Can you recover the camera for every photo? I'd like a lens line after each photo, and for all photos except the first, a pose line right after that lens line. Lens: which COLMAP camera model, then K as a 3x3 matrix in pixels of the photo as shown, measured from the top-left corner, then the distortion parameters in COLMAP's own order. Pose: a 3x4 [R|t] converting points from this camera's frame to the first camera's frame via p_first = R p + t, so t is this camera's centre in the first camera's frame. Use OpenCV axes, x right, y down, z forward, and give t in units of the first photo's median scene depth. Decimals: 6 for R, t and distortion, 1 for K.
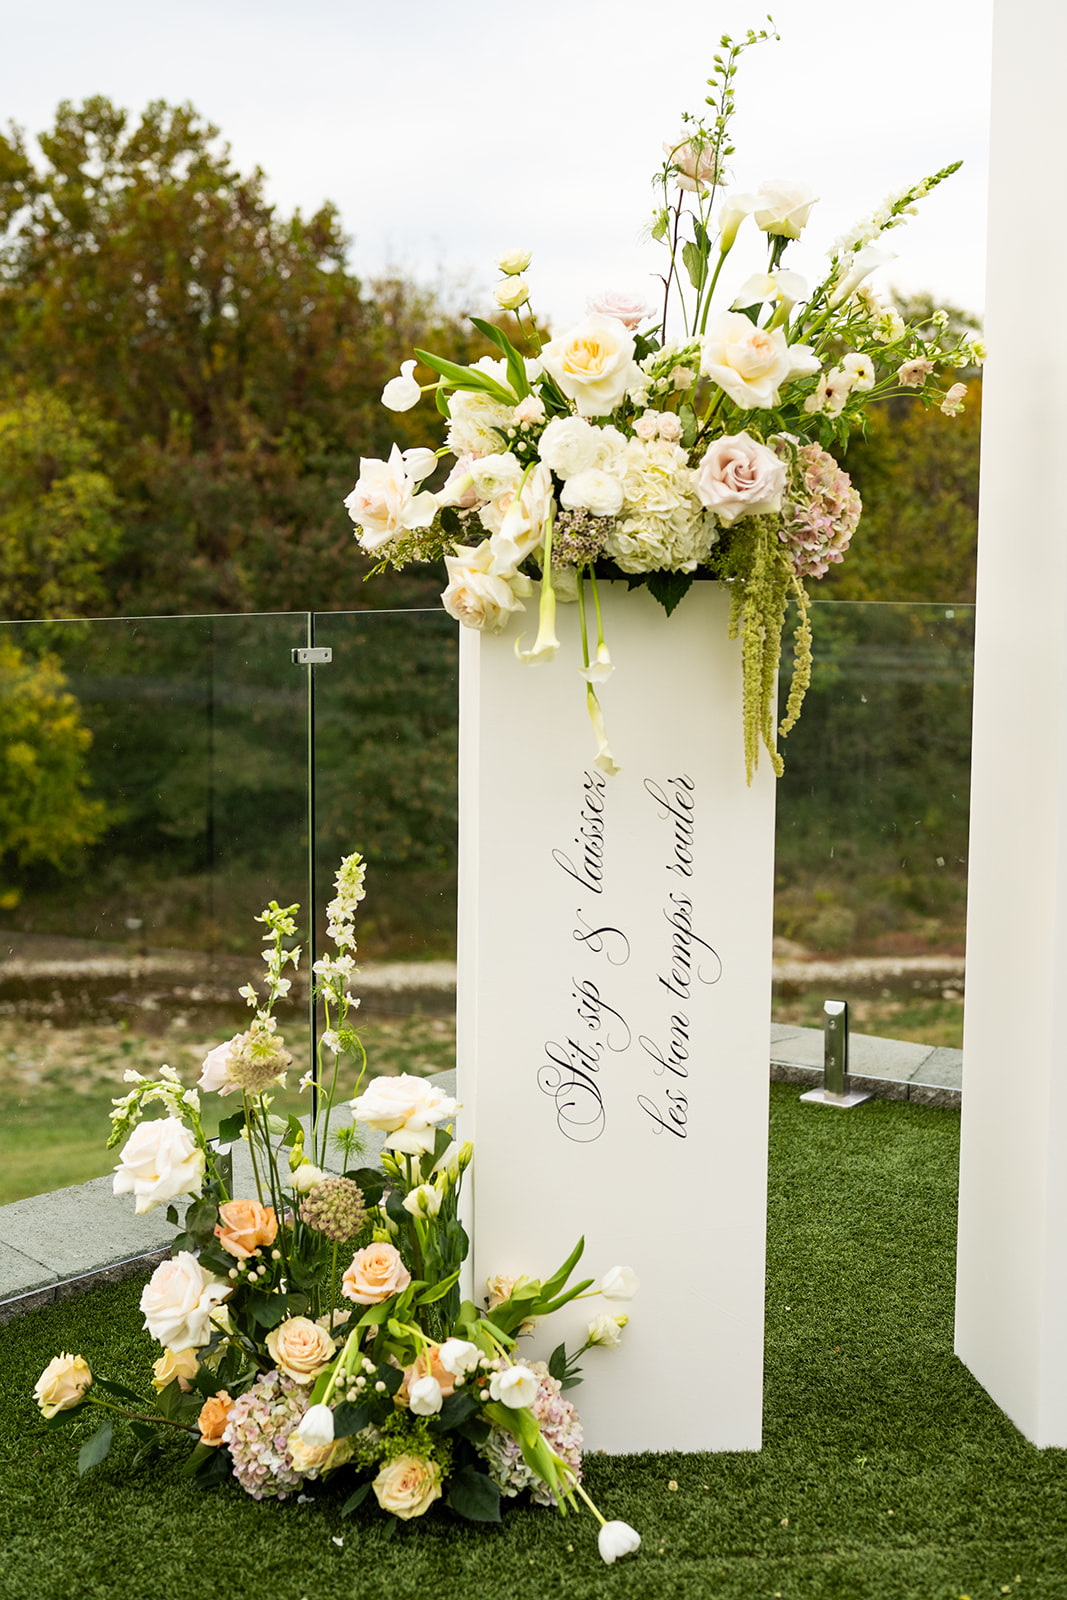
lens RADIAL K [[2416.5, 0, 495.2], [0, 2416.5, 781.1], [0, 0, 1]] dist [0.003824, 0.000000]
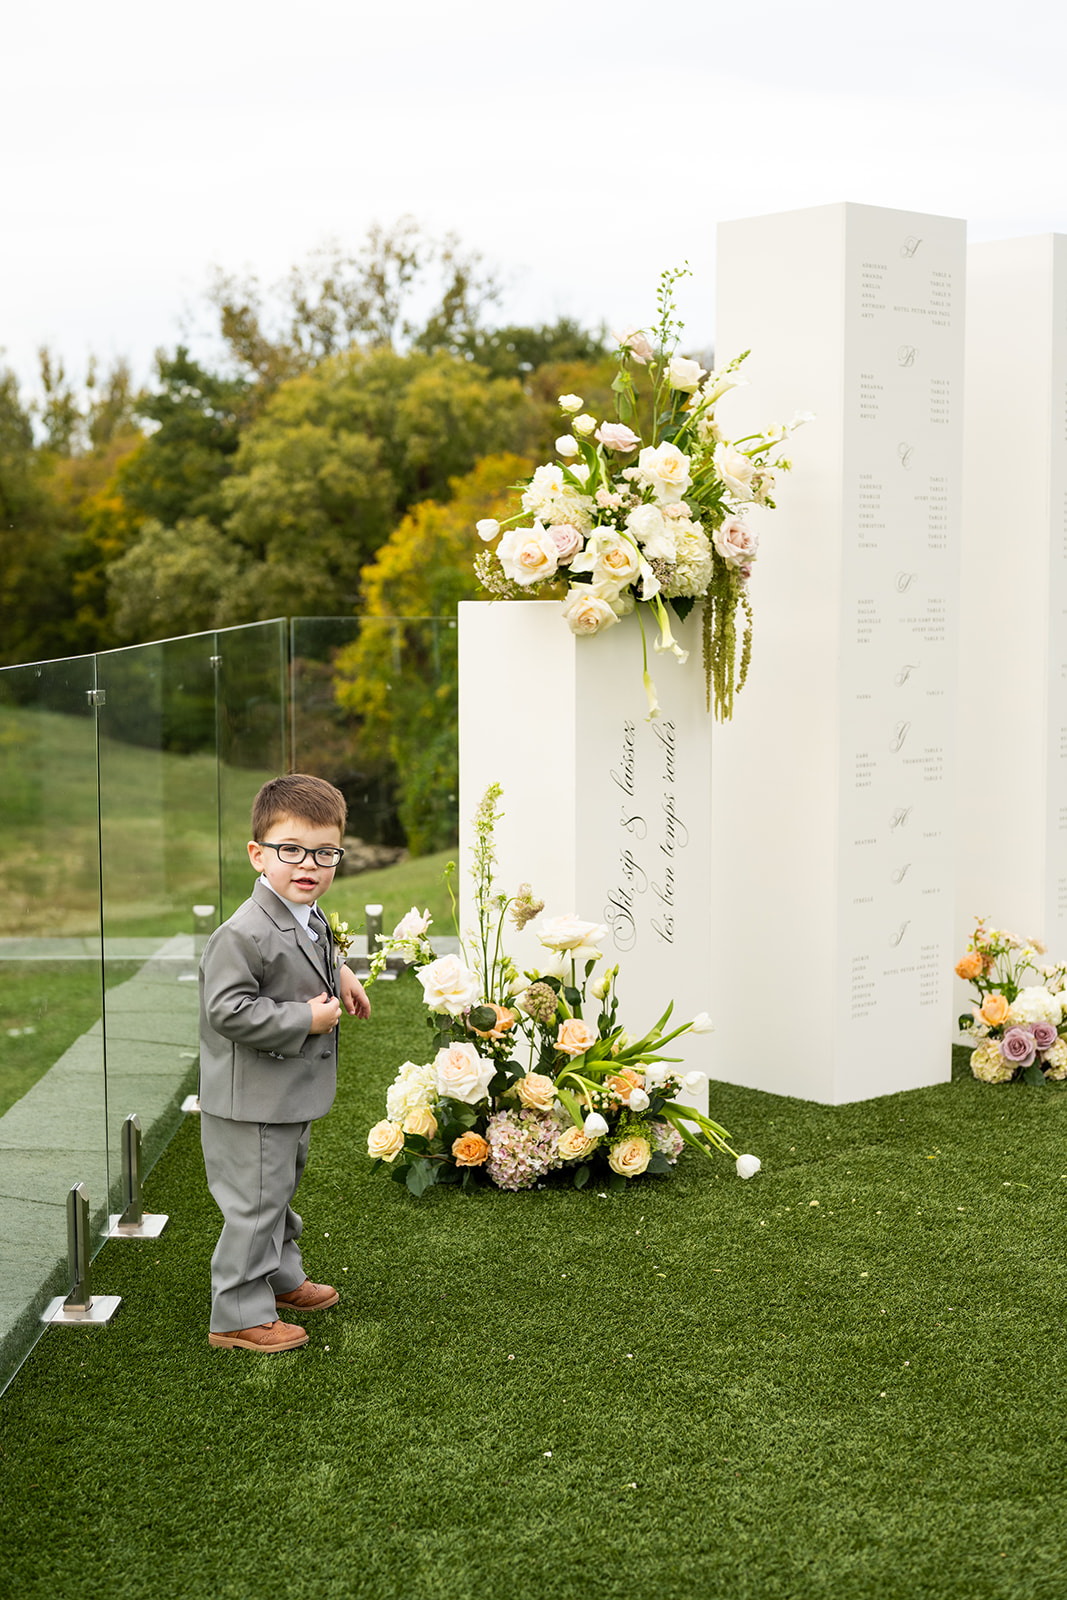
lens RADIAL K [[2282.2, 0, 457.8], [0, 2282.2, 794.6], [0, 0, 1]] dist [-0.029063, 0.000000]
pose [[0.840773, -0.062330, 0.537787, -0.865771], [0.060968, 0.997932, 0.020345, 0.007459], [-0.537943, 0.015682, 0.842835, -0.221700]]
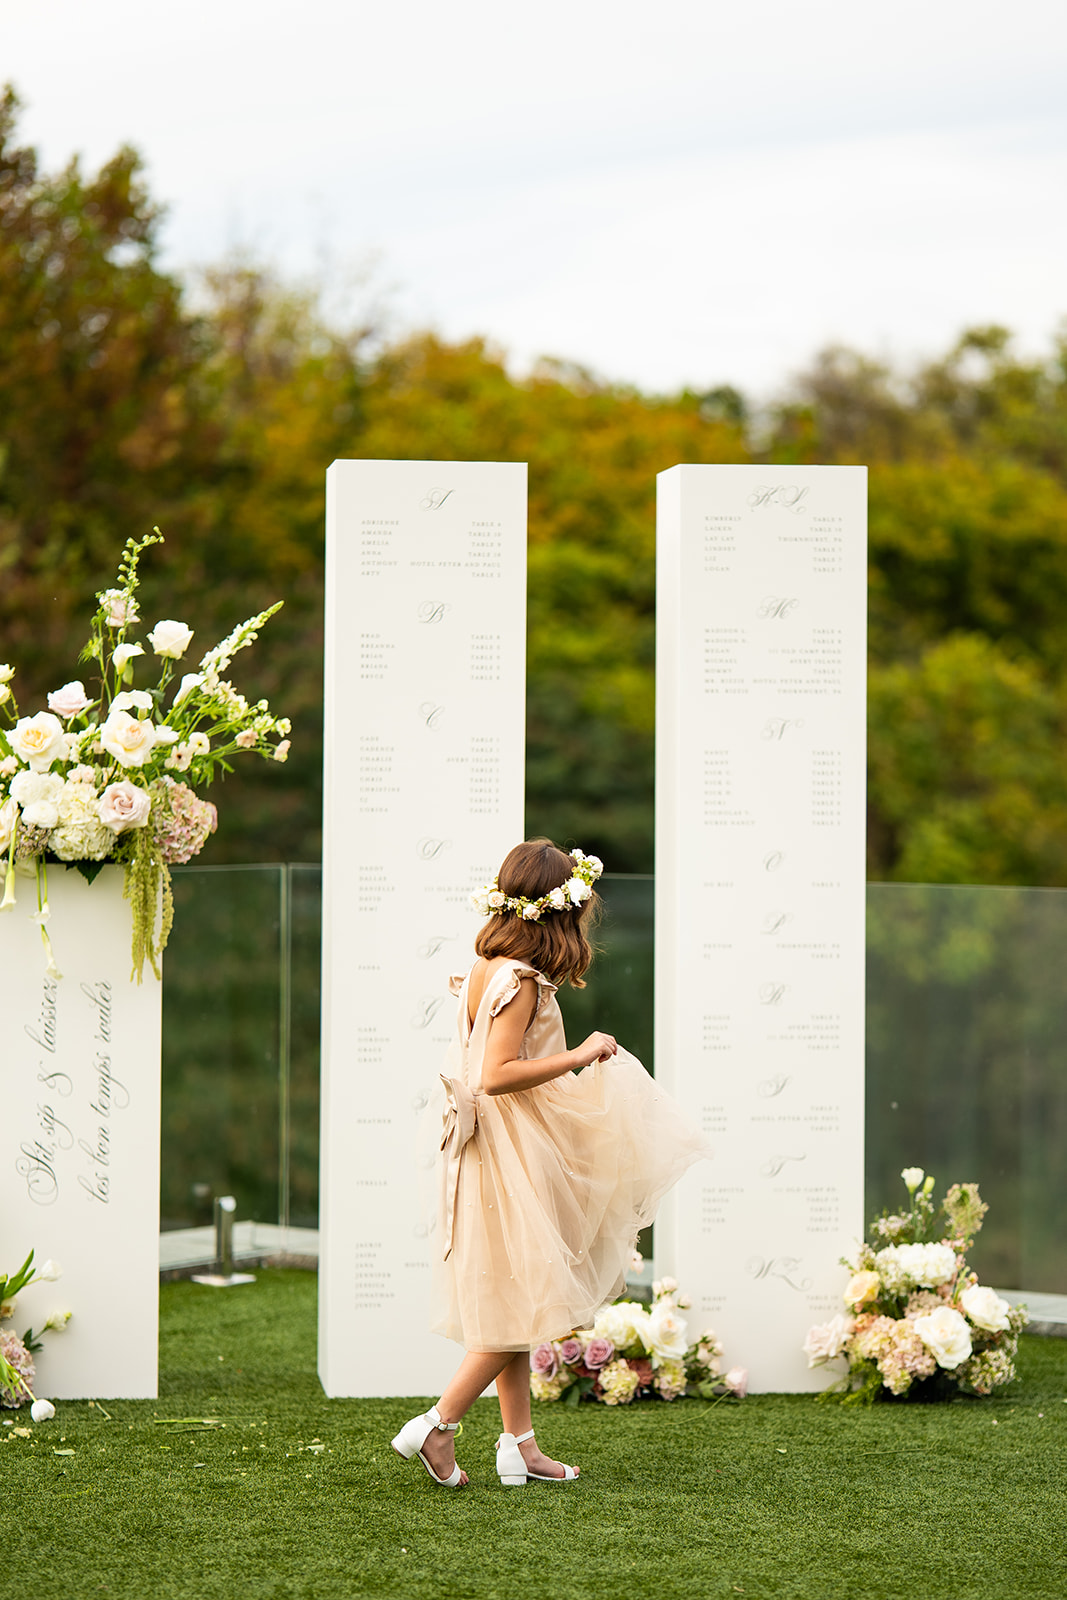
lens RADIAL K [[4347.2, 0, 531.6], [0, 4347.2, 802.8], [0, 0, 1]] dist [-0.087981, 0.000000]
pose [[0.999736, 0.000948, 0.022977, 0.298381], [0.000898, 0.996777, -0.080219, 0.113692], [-0.022979, 0.080218, 0.996512, -1.961644]]
